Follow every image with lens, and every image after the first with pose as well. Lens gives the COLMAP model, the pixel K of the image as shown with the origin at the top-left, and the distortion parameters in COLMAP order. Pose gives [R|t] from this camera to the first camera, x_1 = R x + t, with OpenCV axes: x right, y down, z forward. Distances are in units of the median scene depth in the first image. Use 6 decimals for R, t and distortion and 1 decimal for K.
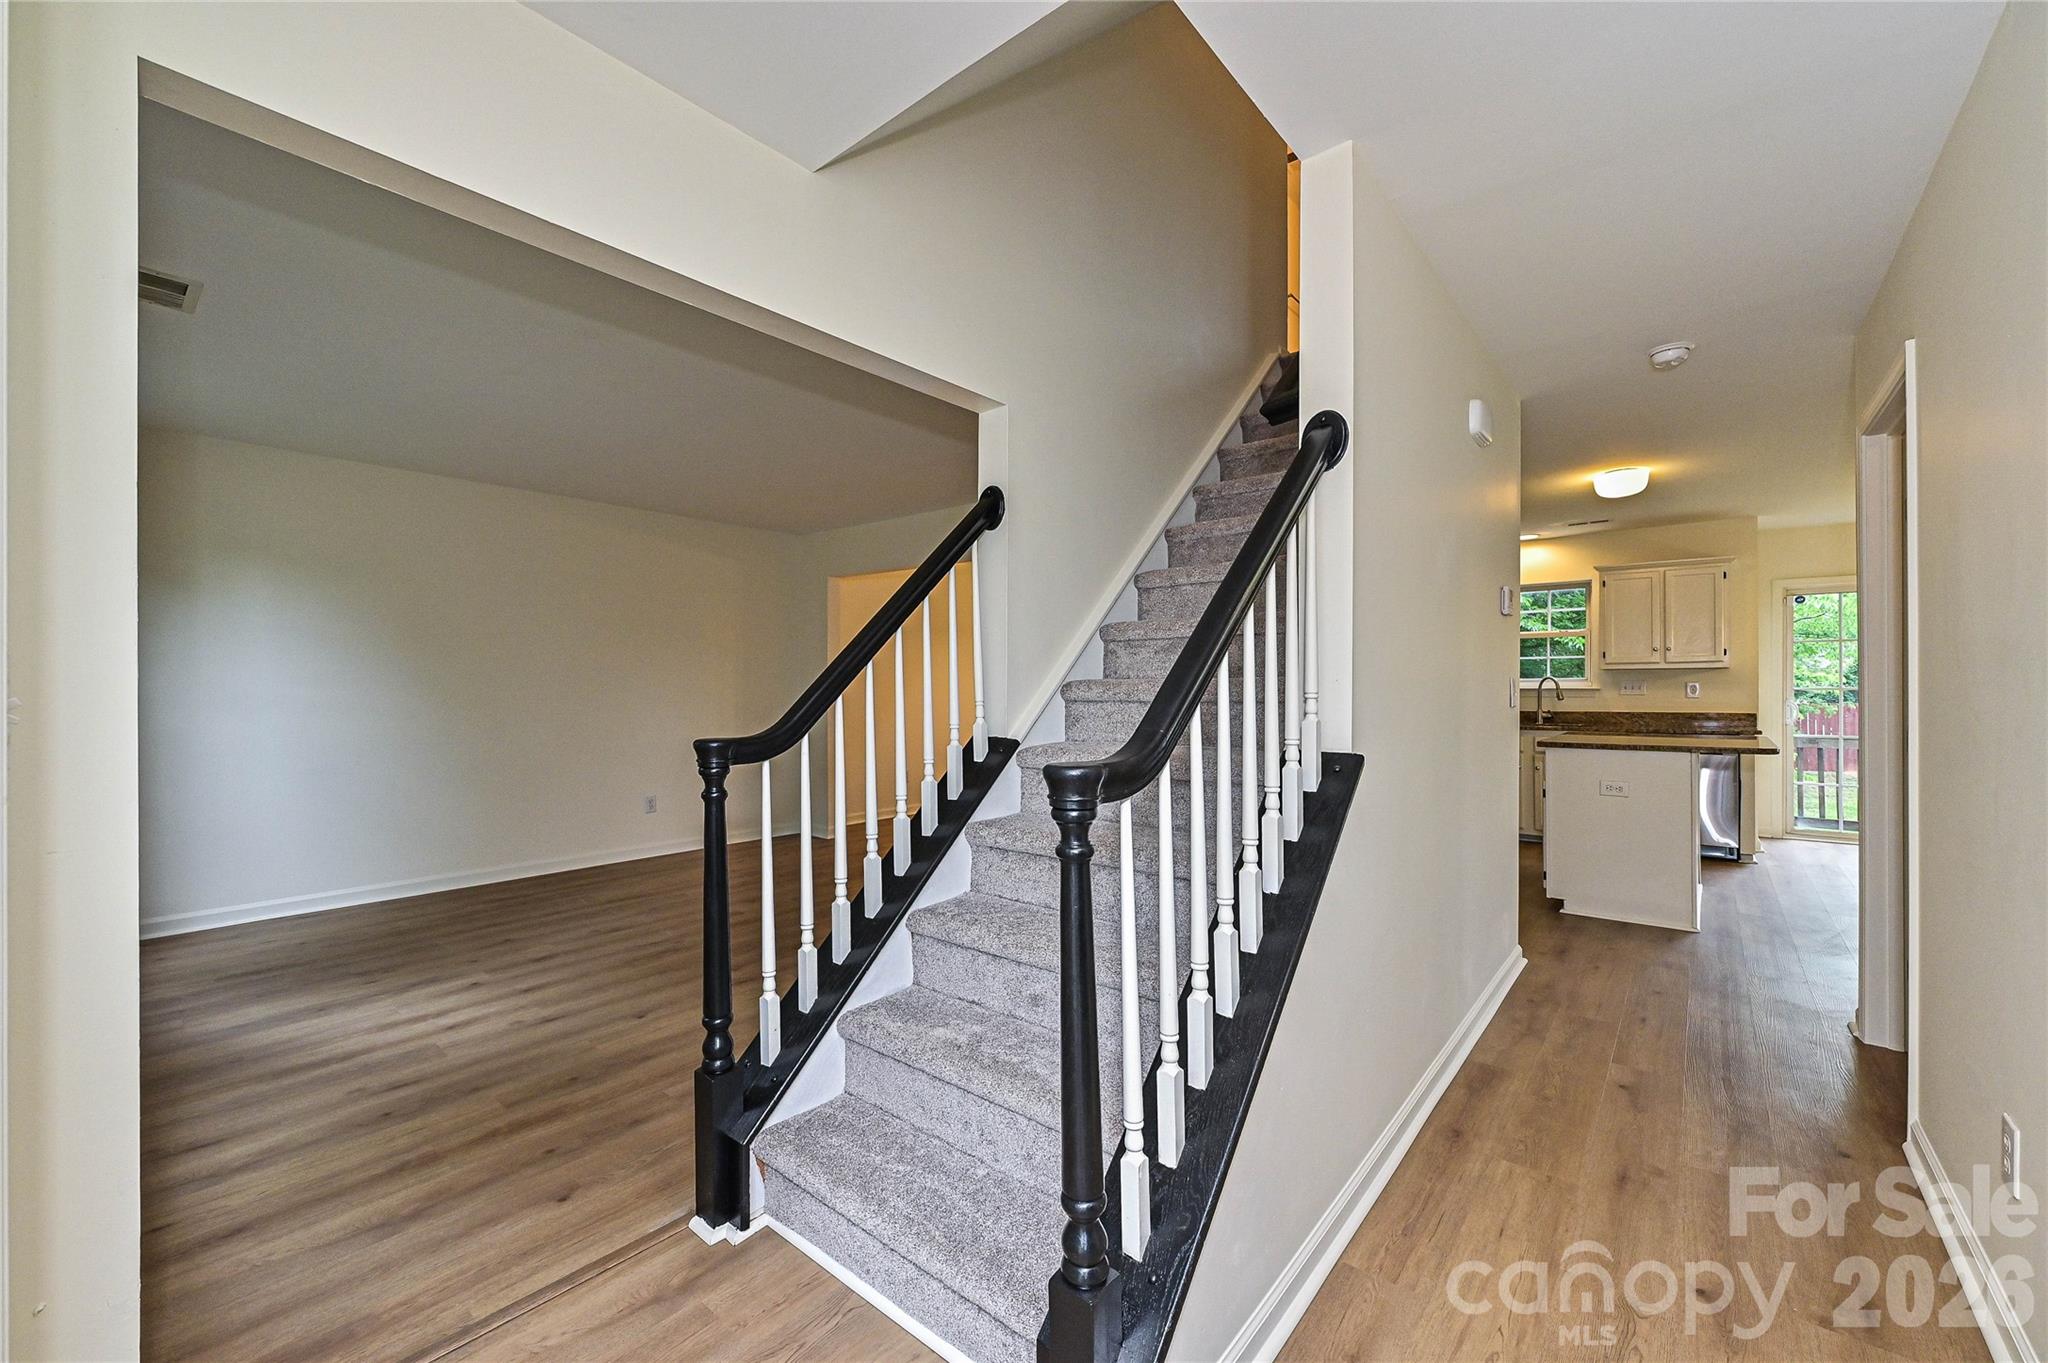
lens RADIAL K [[818.3, 0, 1008.4], [0, 818.3, 681.5], [0, 0, 1]] dist [-0.000120, -0.001307]
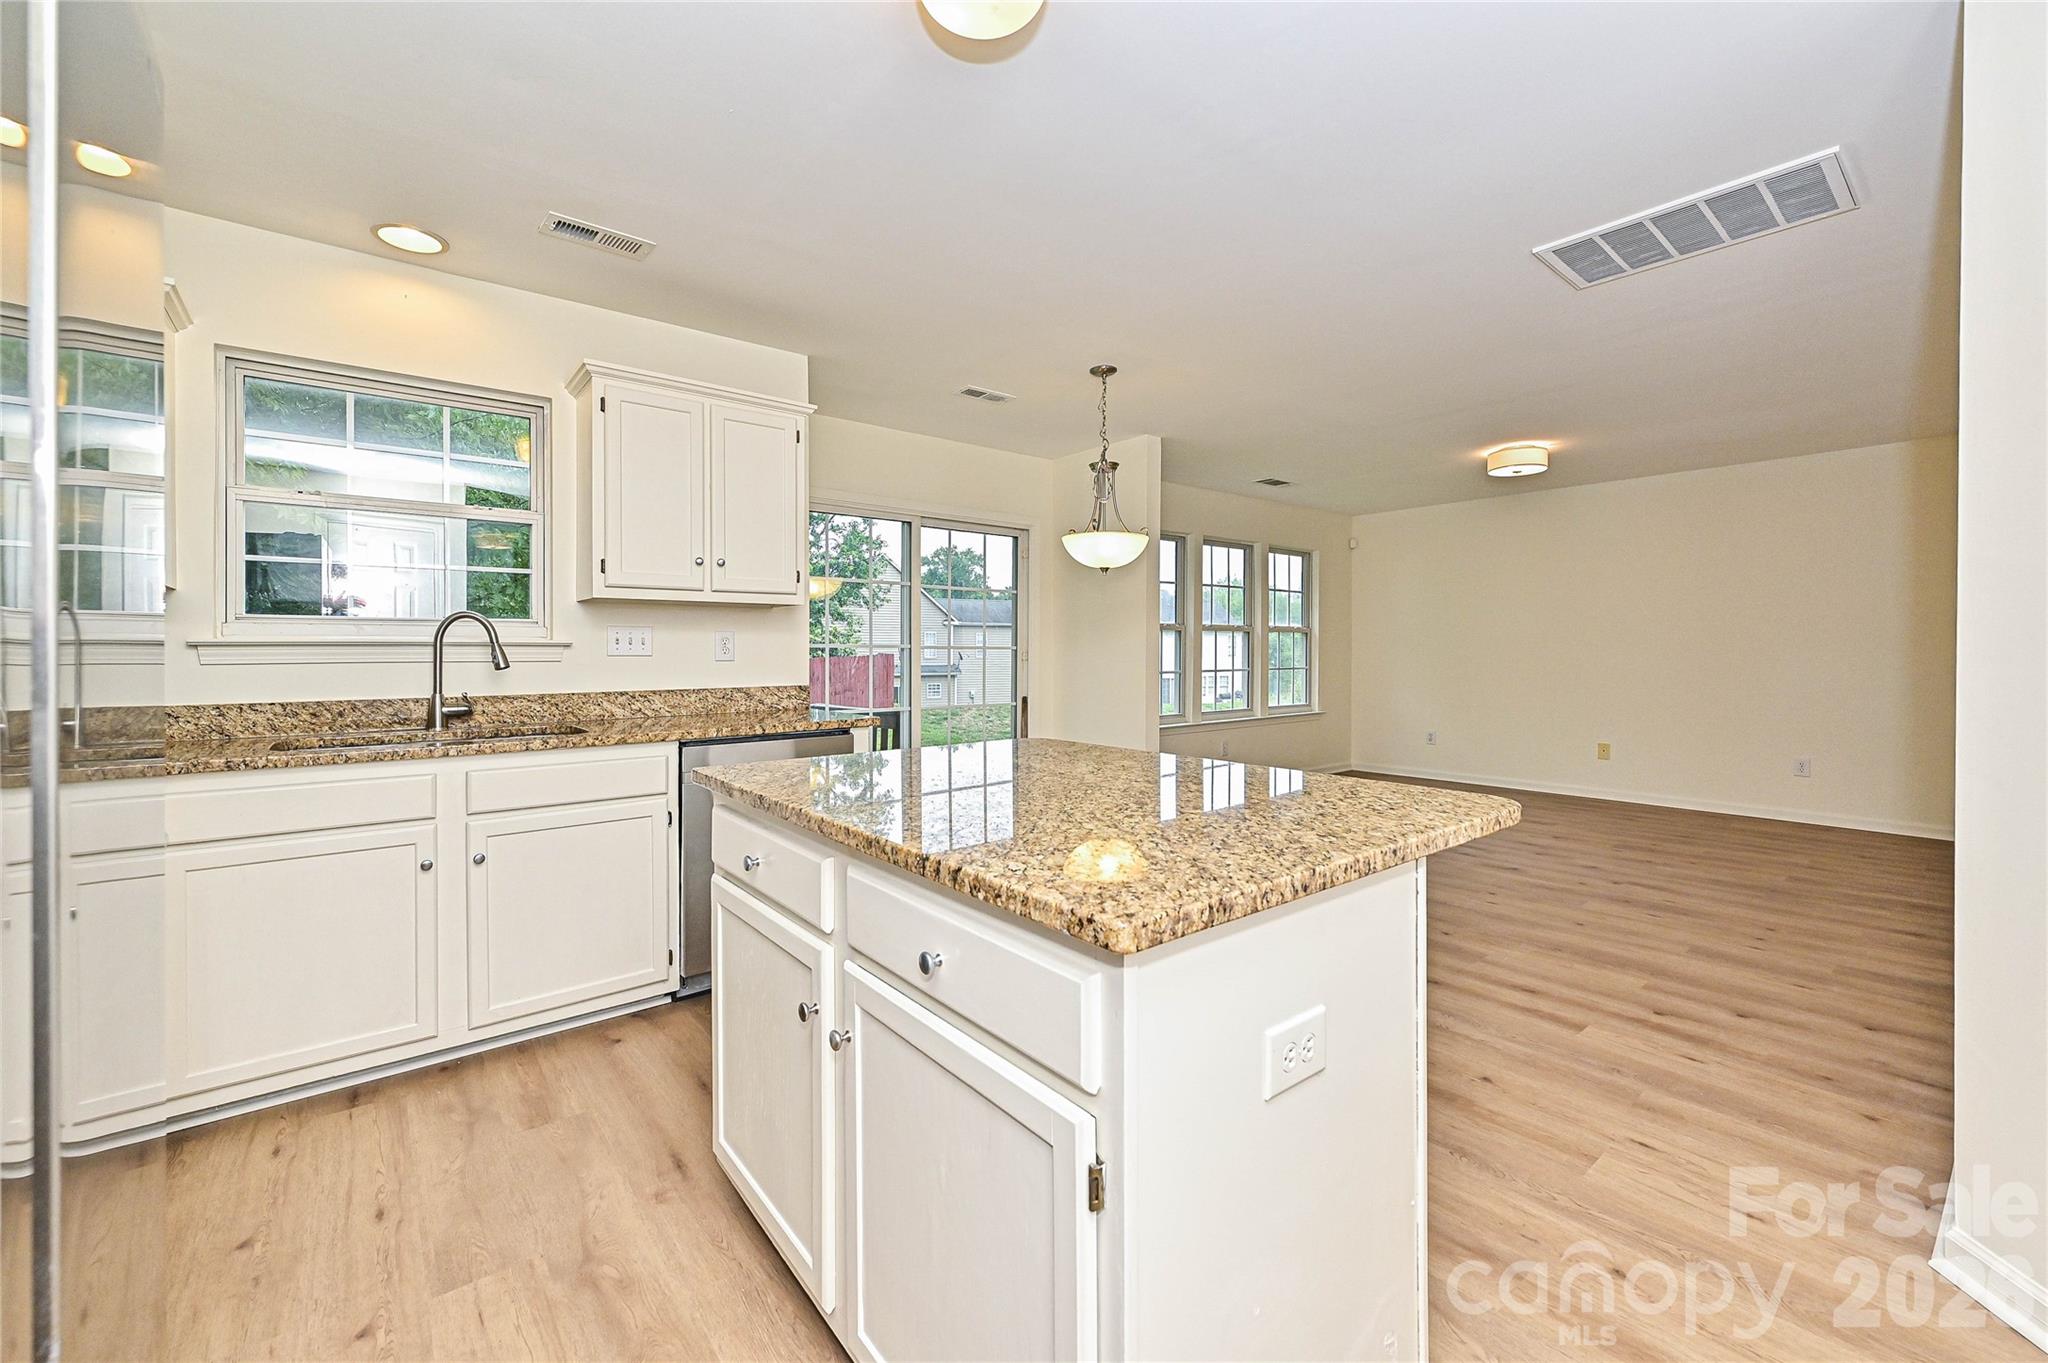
lens RADIAL K [[818.3, 0, 1024.5], [0, 818.3, 650.5], [0, 0, 1]] dist [-0.000120, -0.001307]
pose [[0.183068, 0.006913, 0.983076, 0.836191], [0.002589, 0.999968, -0.007514, 0.043869], [-0.983097, 0.003921, 0.183044, 1.732614]]
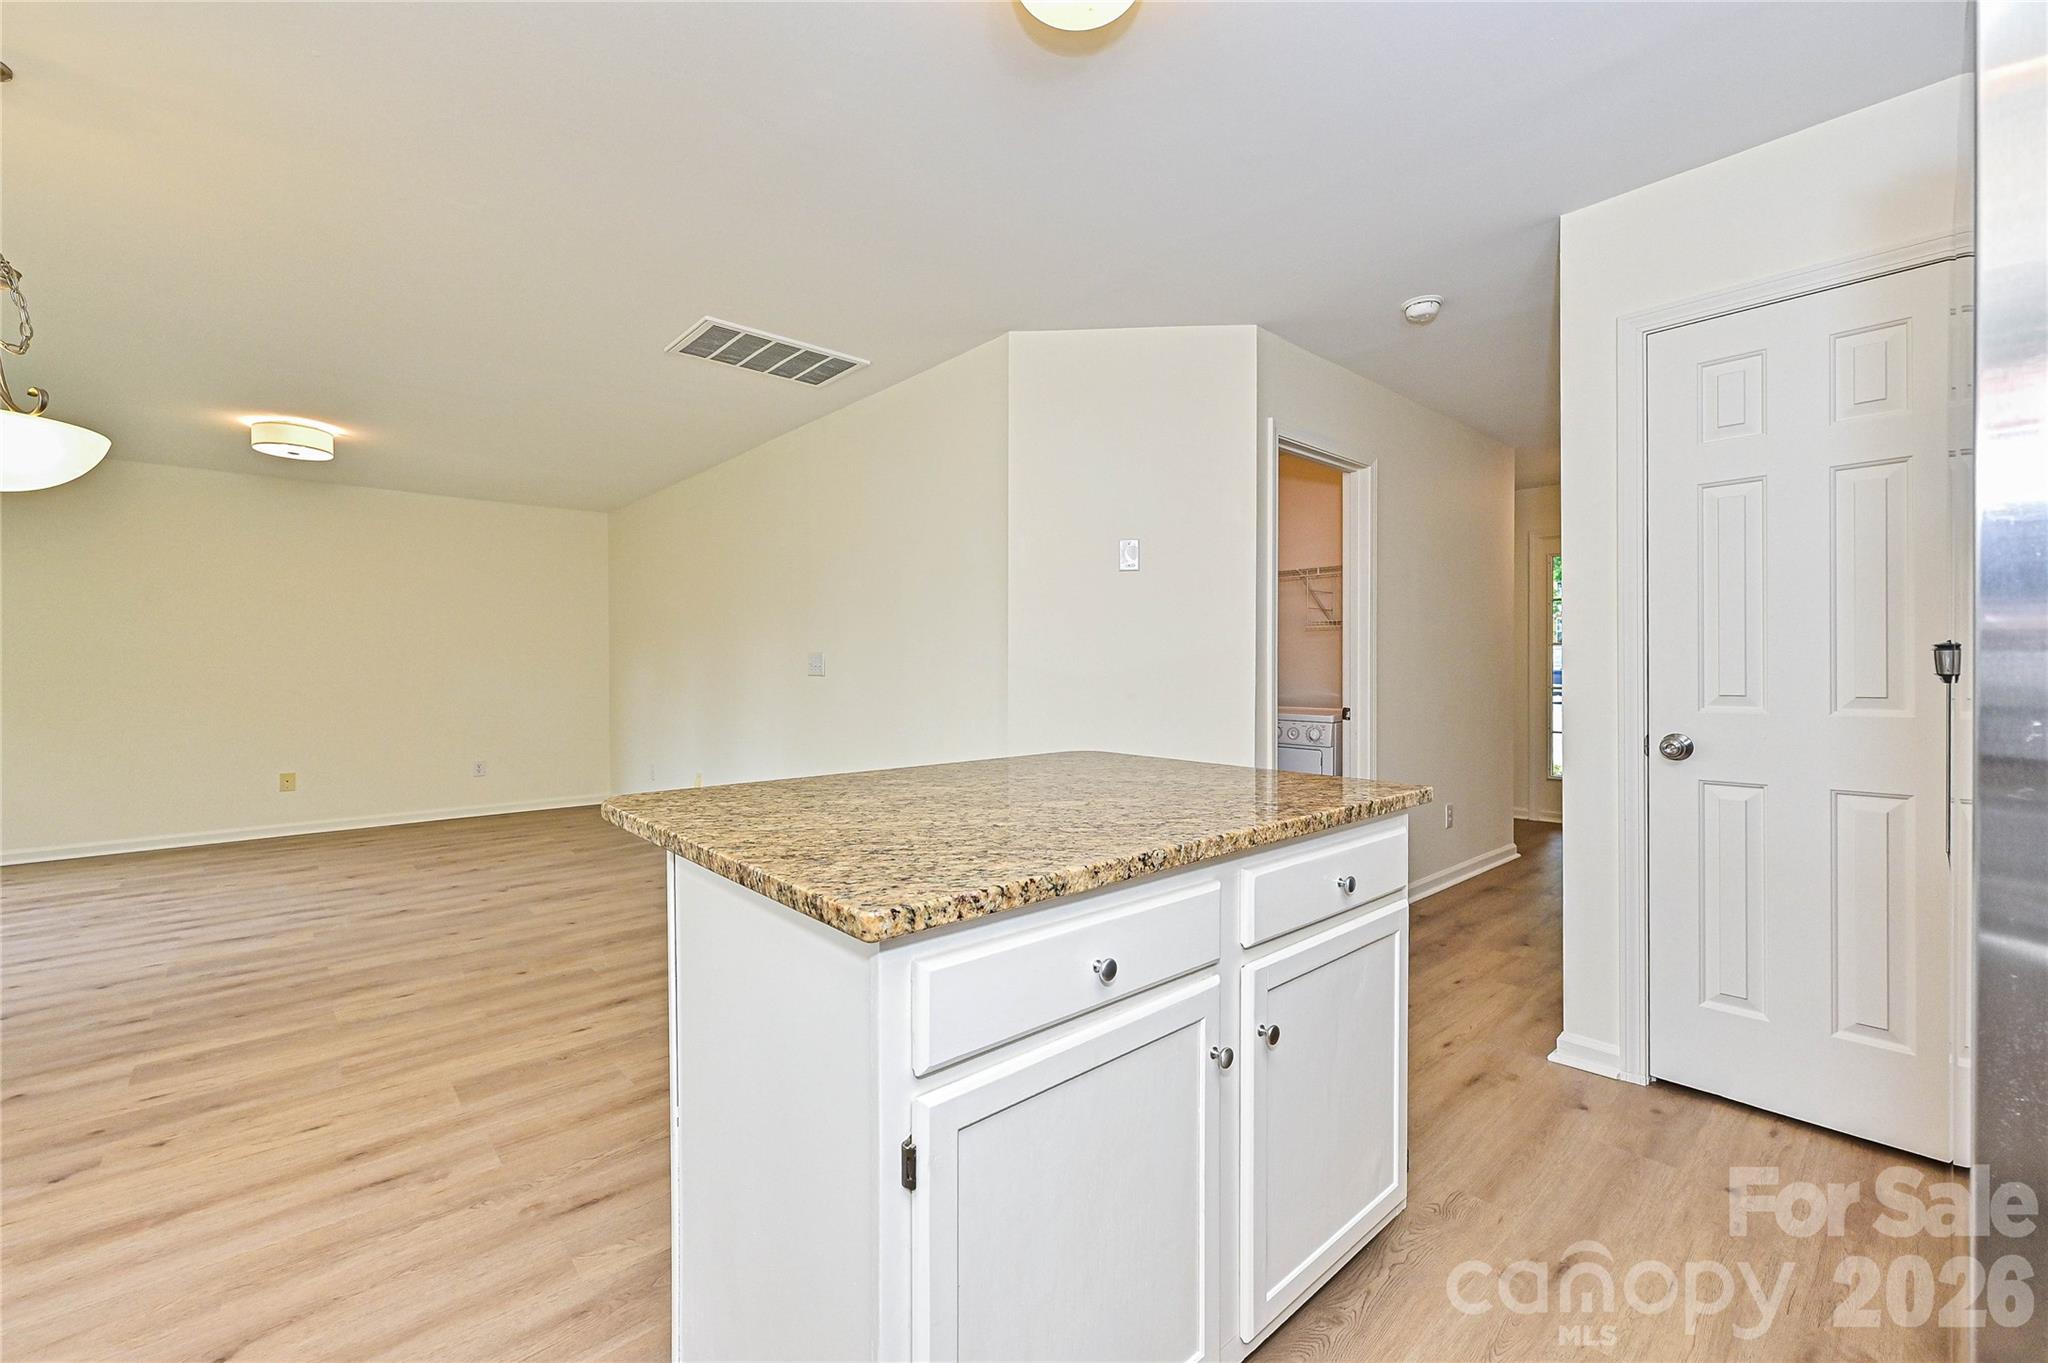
lens RADIAL K [[818.3, 0, 1027.3], [0, 818.3, 685.2], [0, 0, 1]] dist [-0.000120, -0.001307]
pose [[-0.992672, 0.007287, 0.120620, 1.369715], [0.010015, 0.999707, 0.022024, 0.042846], [-0.120425, 0.023071, -0.992454, 2.432043]]
